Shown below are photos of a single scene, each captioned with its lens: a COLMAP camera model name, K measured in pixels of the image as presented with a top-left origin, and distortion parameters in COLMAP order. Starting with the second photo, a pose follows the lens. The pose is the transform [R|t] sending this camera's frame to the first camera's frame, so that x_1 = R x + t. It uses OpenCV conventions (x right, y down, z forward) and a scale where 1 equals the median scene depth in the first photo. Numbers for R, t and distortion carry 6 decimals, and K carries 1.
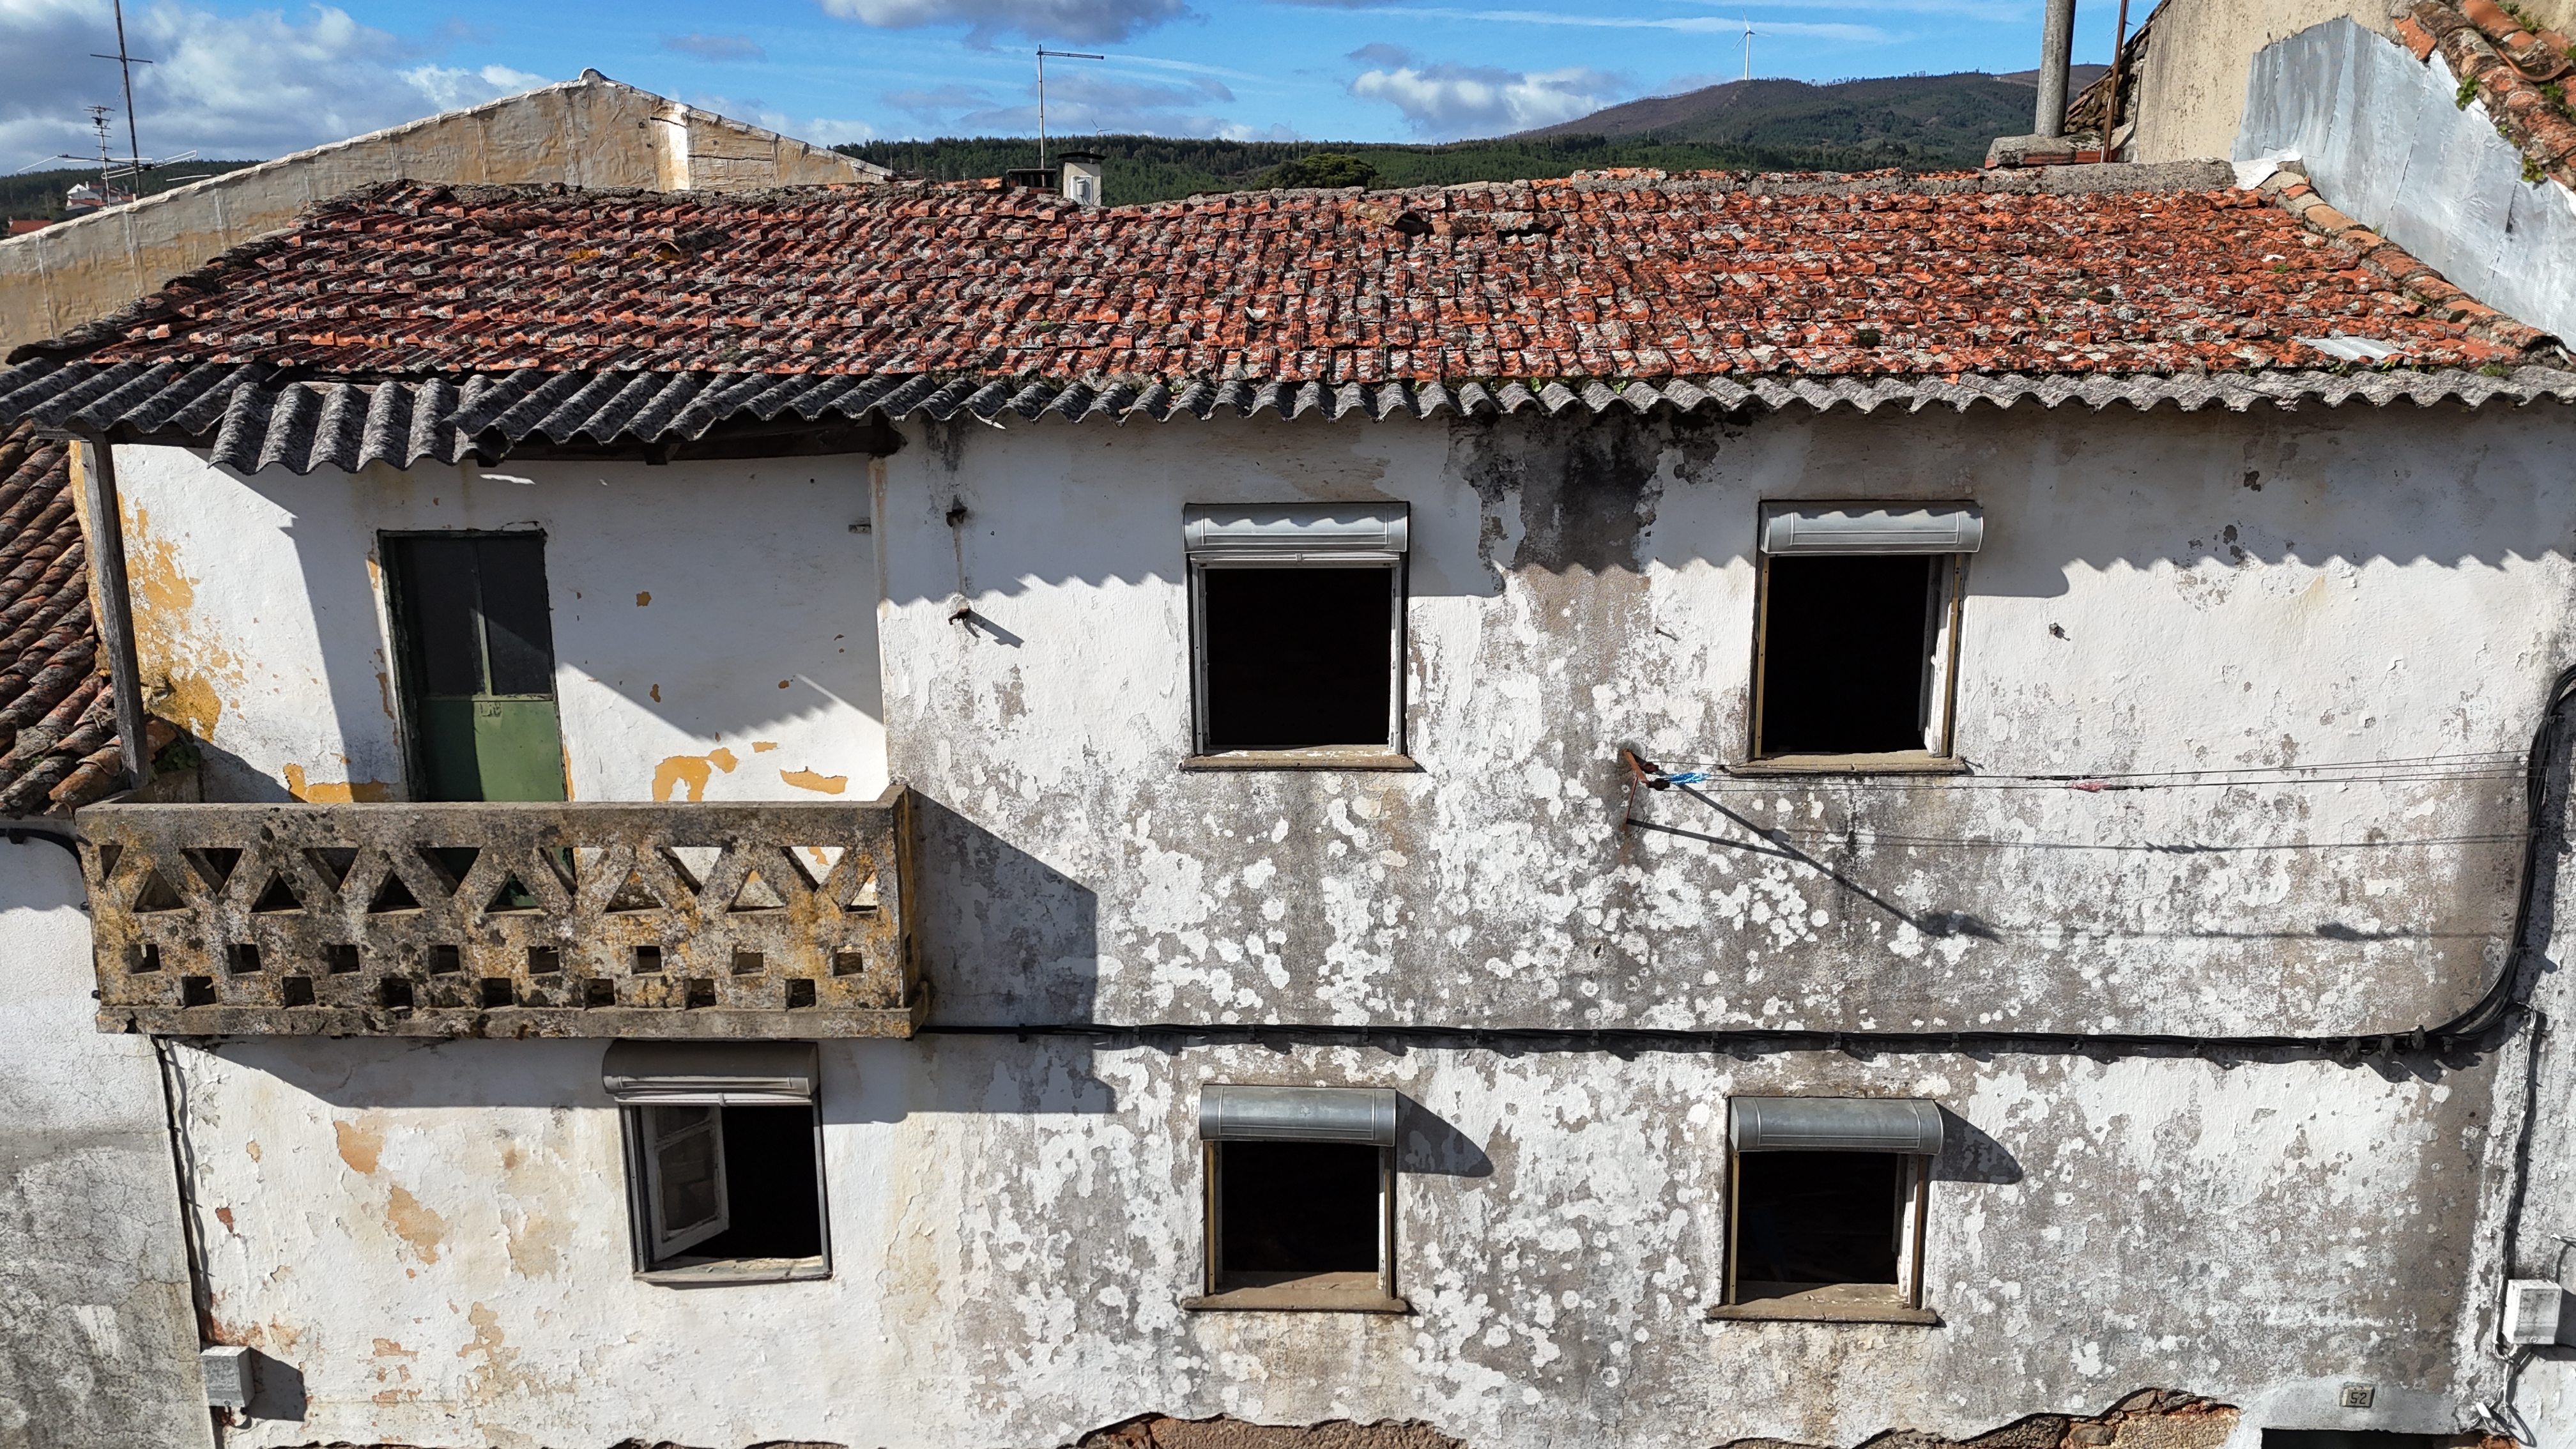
lens RADIAL K [[1888.0, 0, 1263.8], [0, 1888.0, 724.4], [0, 0, 1]] dist [0.082123, -0.083072]
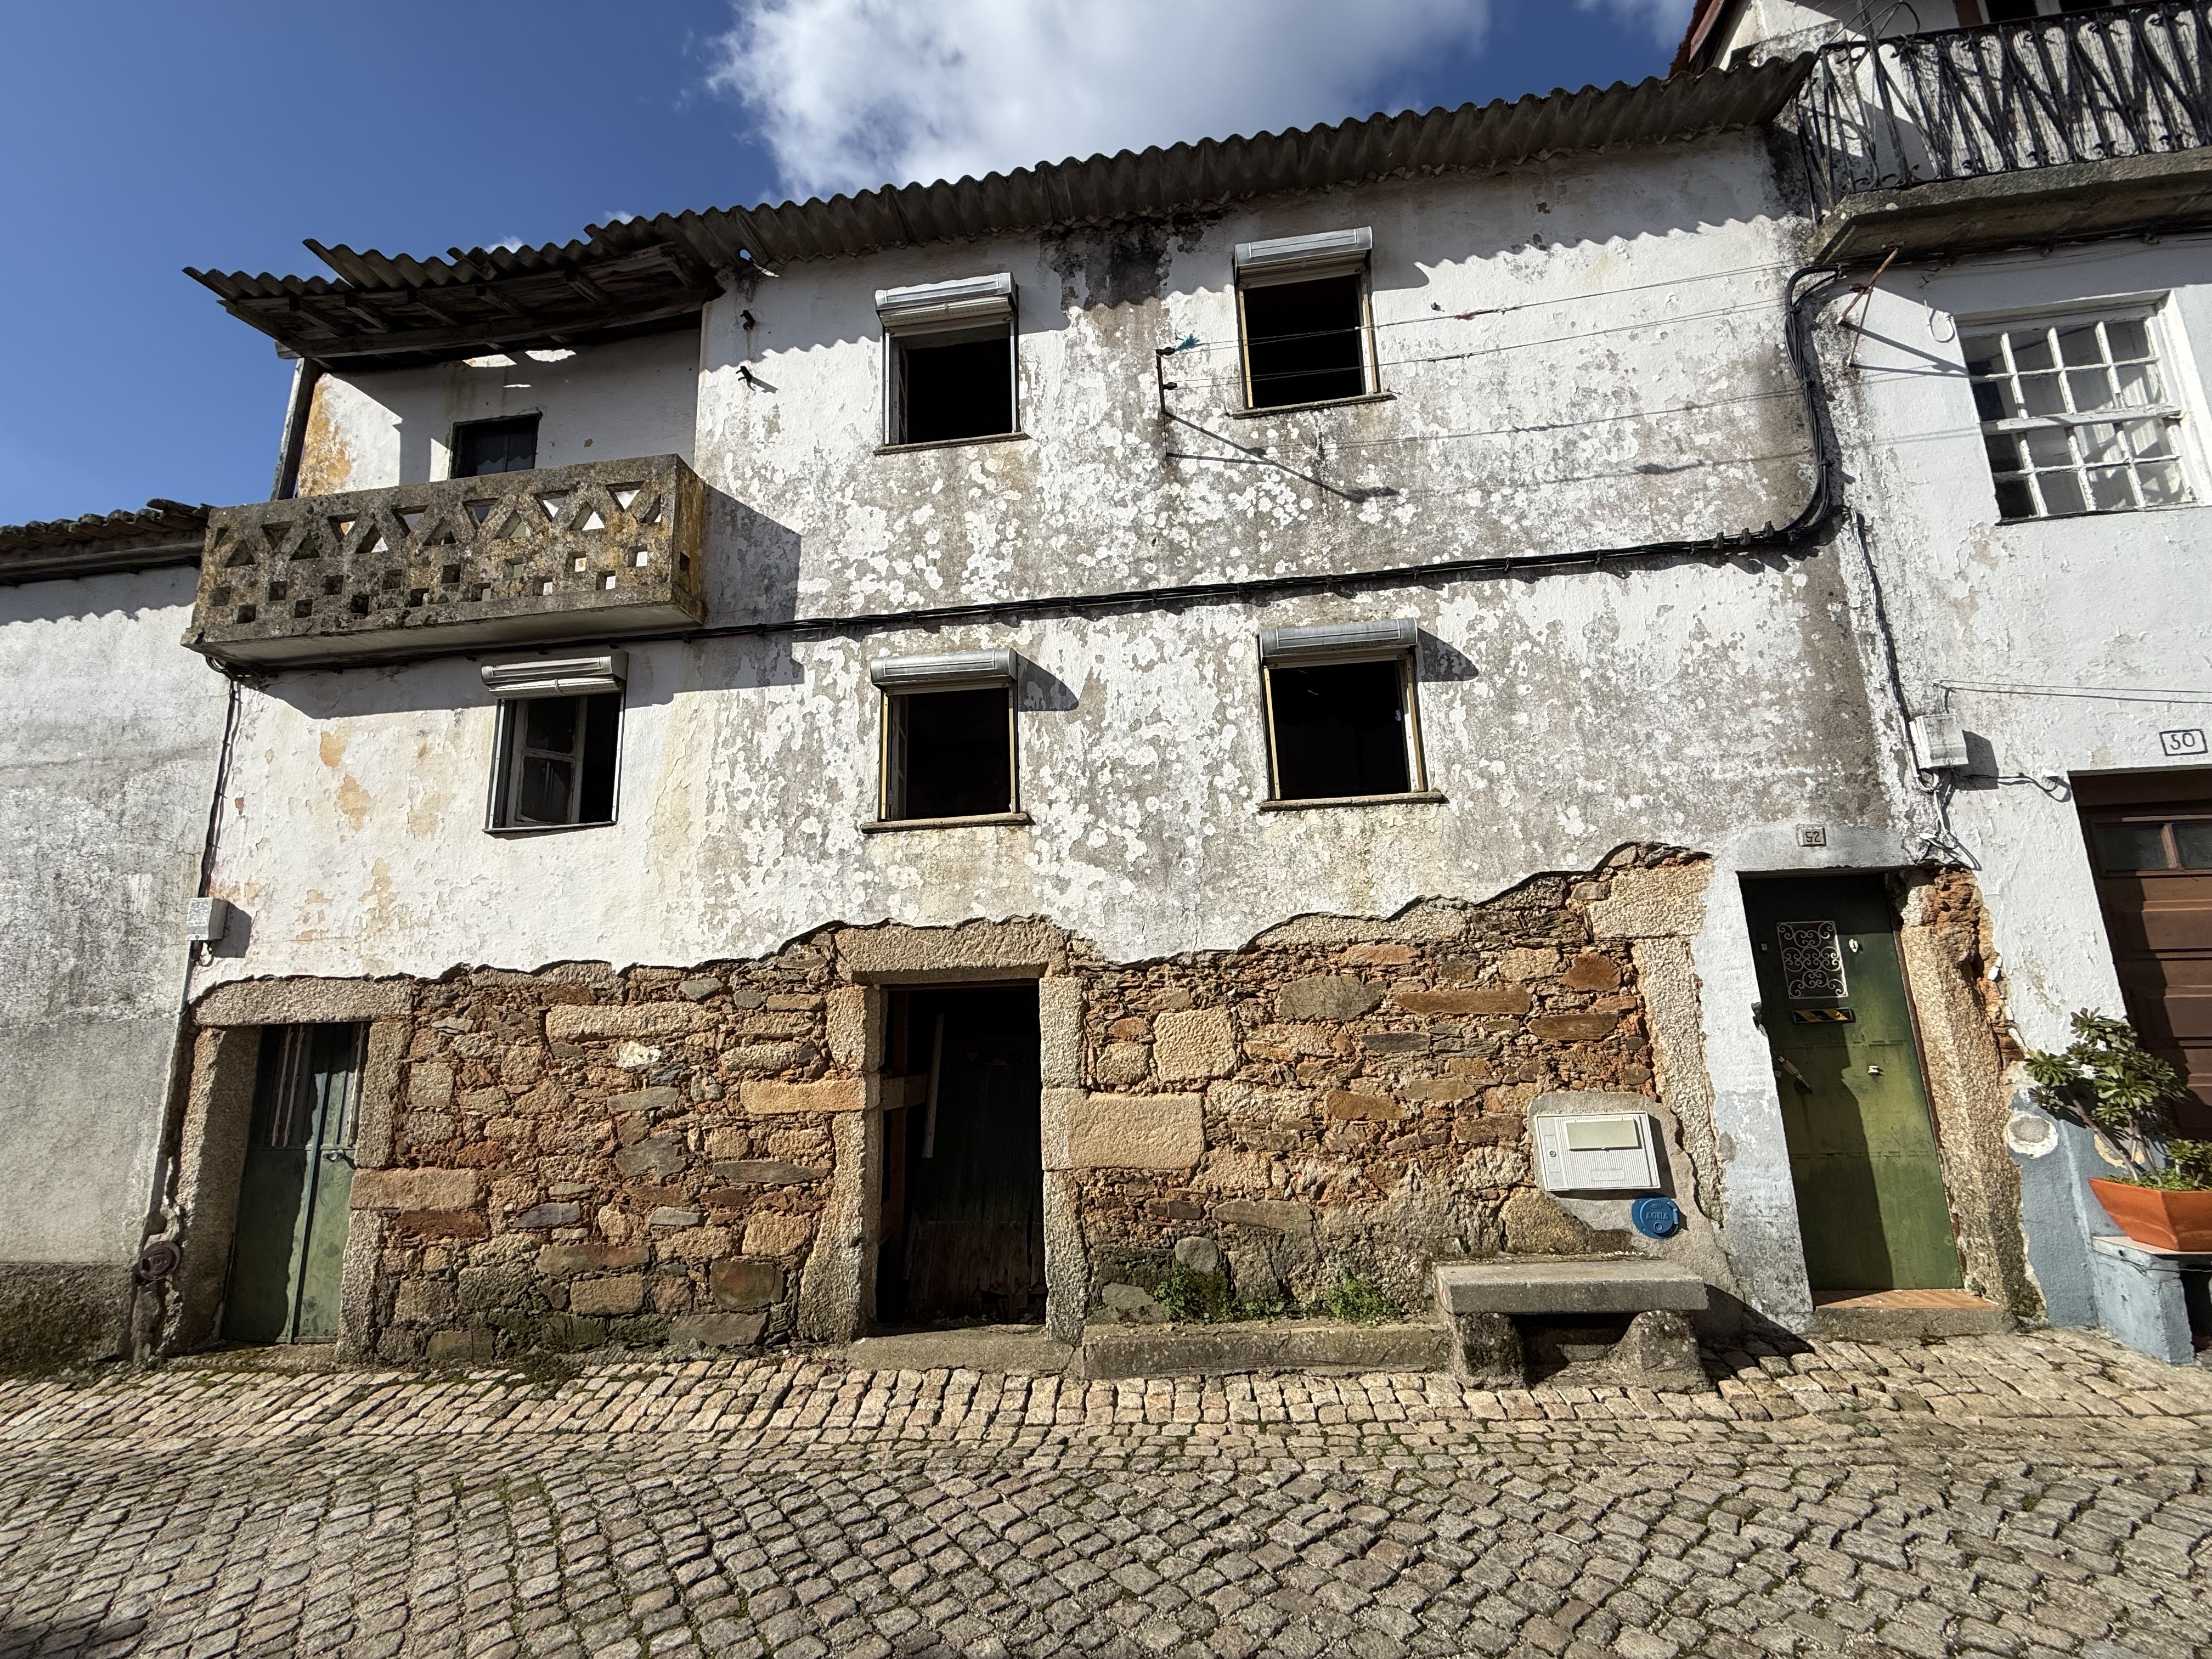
lens RADIAL K [[880.9, 0, 1095.3], [0, 880.9, 830.7], [0, 0, 1]] dist [-0.002625, 0.000091]
pose [[0.996183, -0.036463, -0.079304, 0.176390], [0.001809, 0.916996, -0.398891, 0.579041], [0.087266, 0.397226, 0.913563, 0.478871]]
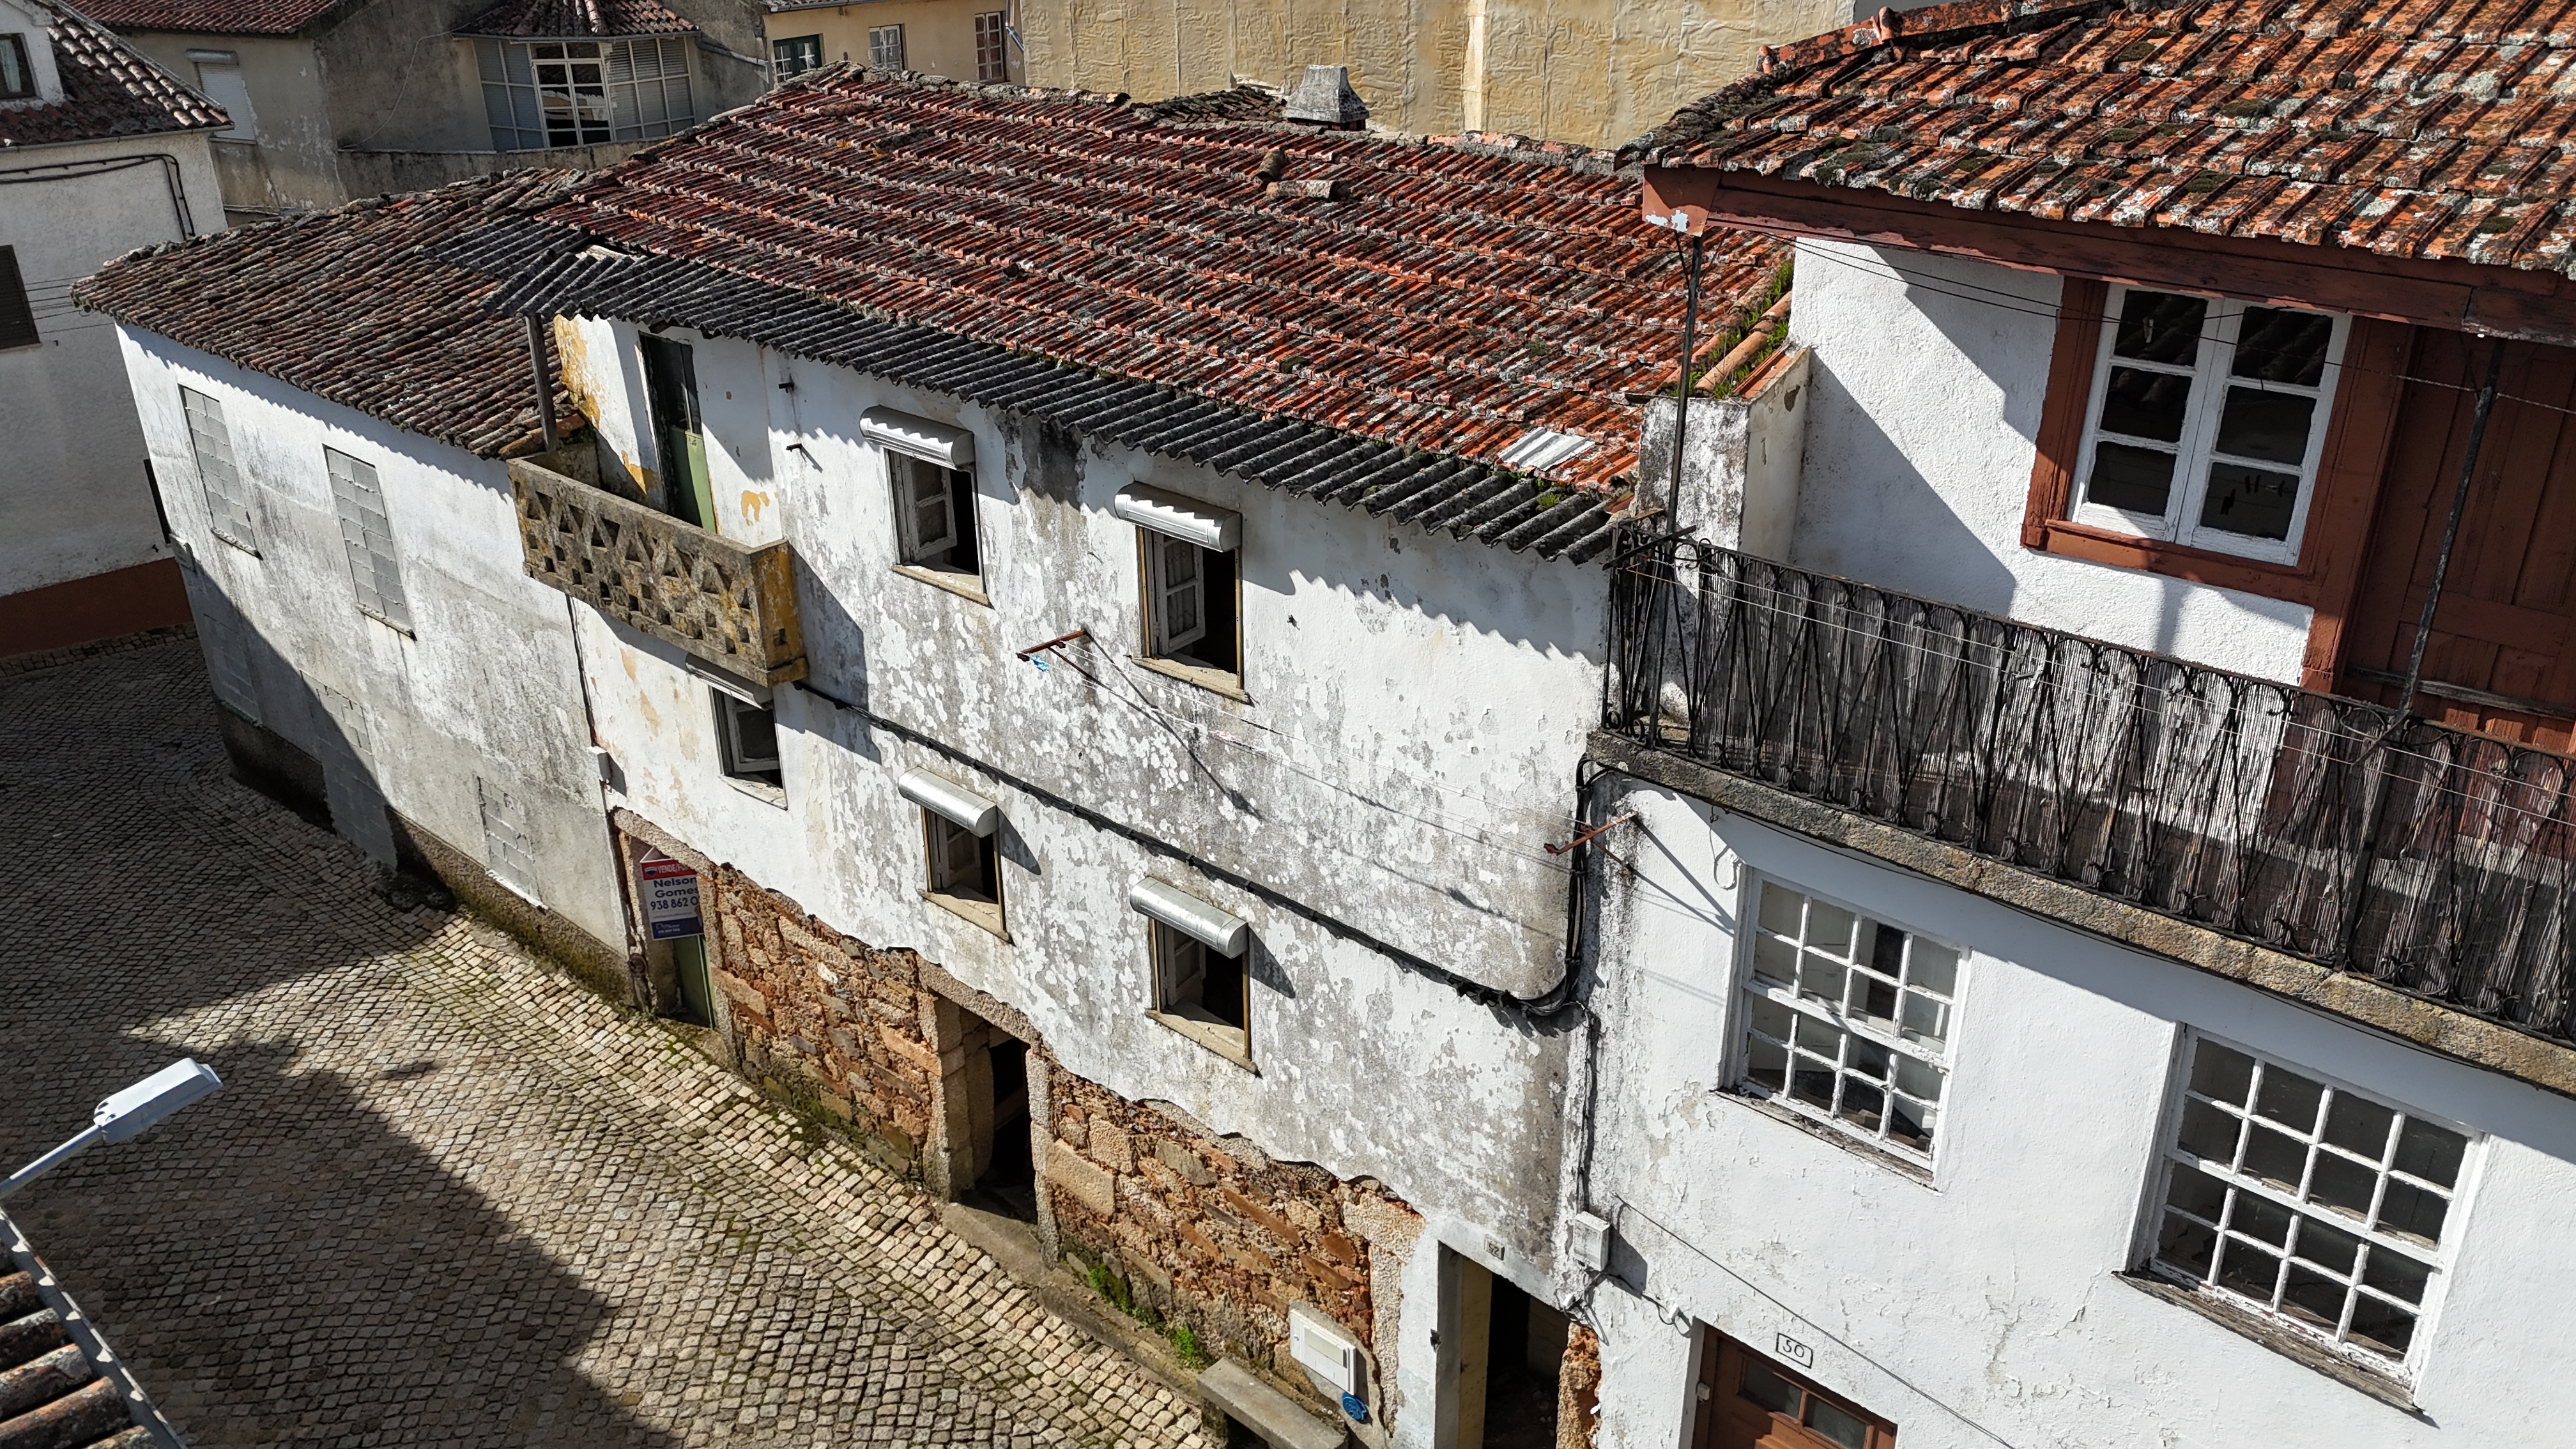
lens RADIAL K [[1888.0, 0, 1268.4], [0, 1888.0, 724.7], [0, 0, 1]] dist [0.082123, -0.083072]
pose [[0.768740, 0.274148, -0.577825, 1.126120], [-0.142665, 0.954211, 0.262921, -0.308138], [0.623446, -0.119683, 0.772652, -0.038034]]
